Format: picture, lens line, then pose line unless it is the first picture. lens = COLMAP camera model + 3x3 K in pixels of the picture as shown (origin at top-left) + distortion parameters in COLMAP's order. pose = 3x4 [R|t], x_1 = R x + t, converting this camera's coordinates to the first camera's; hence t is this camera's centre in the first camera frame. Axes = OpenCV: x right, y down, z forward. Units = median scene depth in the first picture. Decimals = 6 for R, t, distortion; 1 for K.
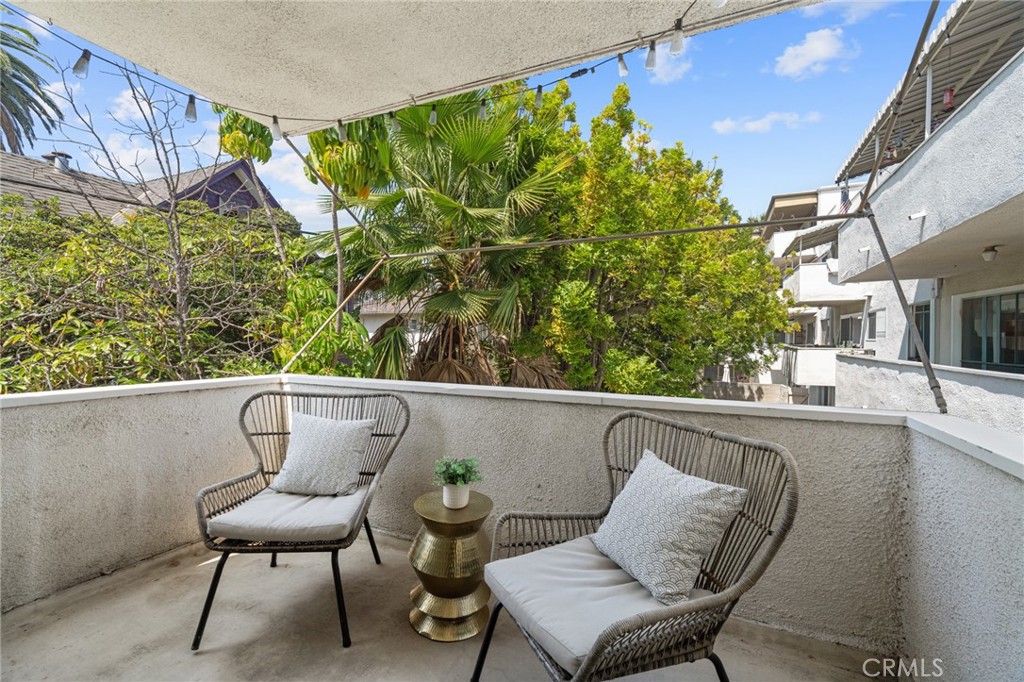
lens RADIAL K [[459.3, 0, 508.8], [0, 459.3, 344.7], [0, 0, 1]] dist [-0.008853, 0.003859]
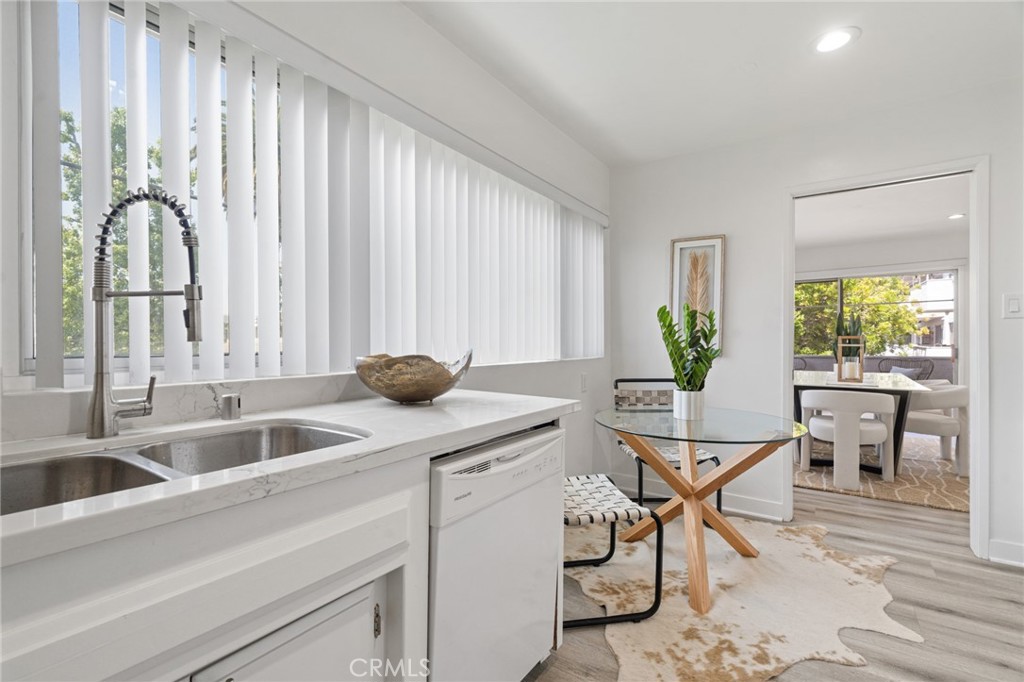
lens RADIAL K [[459.3, 0, 506.3], [0, 459.3, 344.6], [0, 0, 1]] dist [-0.008853, 0.003859]
pose [[0.984397, -0.010651, -0.175640, -0.299451], [0.008776, 0.999896, -0.011446, 0.004651], [0.175743, 0.009726, 0.984388, -0.461598]]
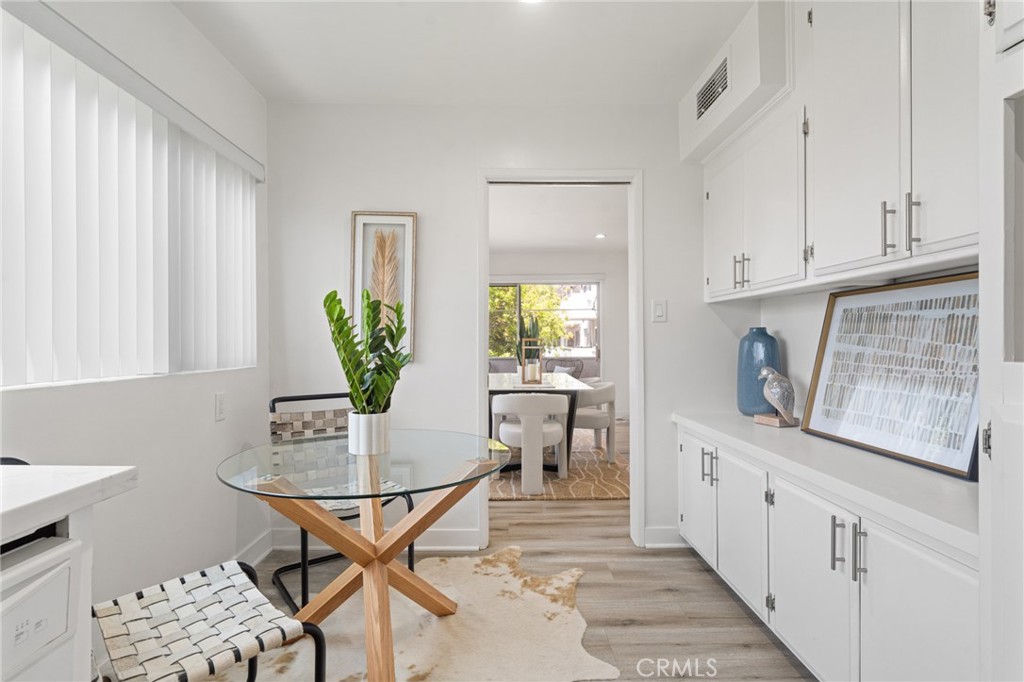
lens RADIAL K [[495.8, 0, 510.3], [0, 495.8, 344.1], [0, 0, 1]] dist [-0.012274, 0.004591]
pose [[0.899869, -0.013192, 0.435960, -0.287027], [0.019307, 0.999768, -0.009599, 0.004285], [-0.435732, 0.017055, 0.899915, -0.418947]]
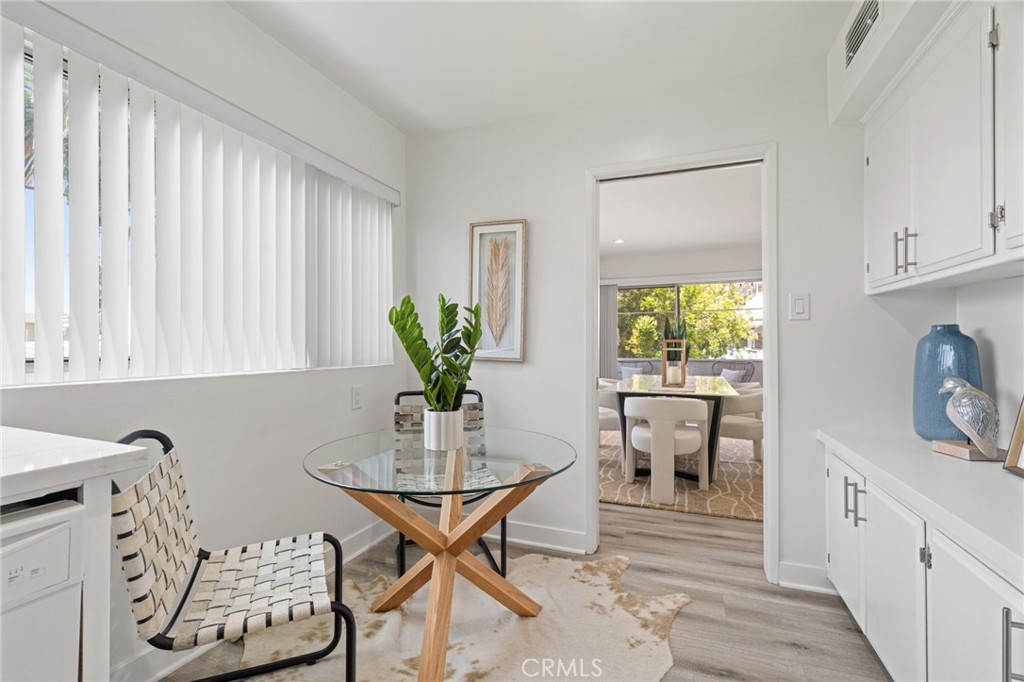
lens RADIAL K [[459.3, 0, 508.1], [0, 459.3, 344.0], [0, 0, 1]] dist [-0.008853, 0.003859]
pose [[0.997978, -0.010112, 0.062748, -0.255643], [0.011313, 0.999759, -0.018803, 0.004570], [-0.062542, 0.019475, 0.997852, -0.414448]]
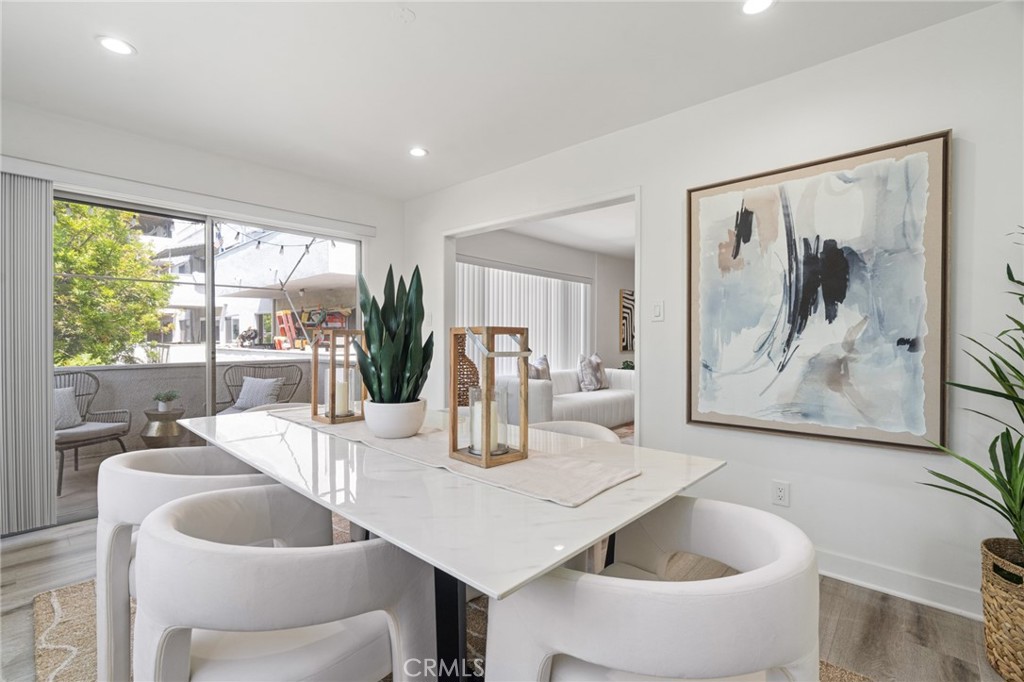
lens RADIAL K [[459.3, 0, 506.1], [0, 459.3, 342.4], [0, 0, 1]] dist [-0.008853, 0.003859]
pose [[0.302192, -0.017134, 0.953093, -0.233430], [0.016258, 0.999786, 0.012819, -0.000035], [-0.953109, 0.011622, 0.302405, -0.175320]]
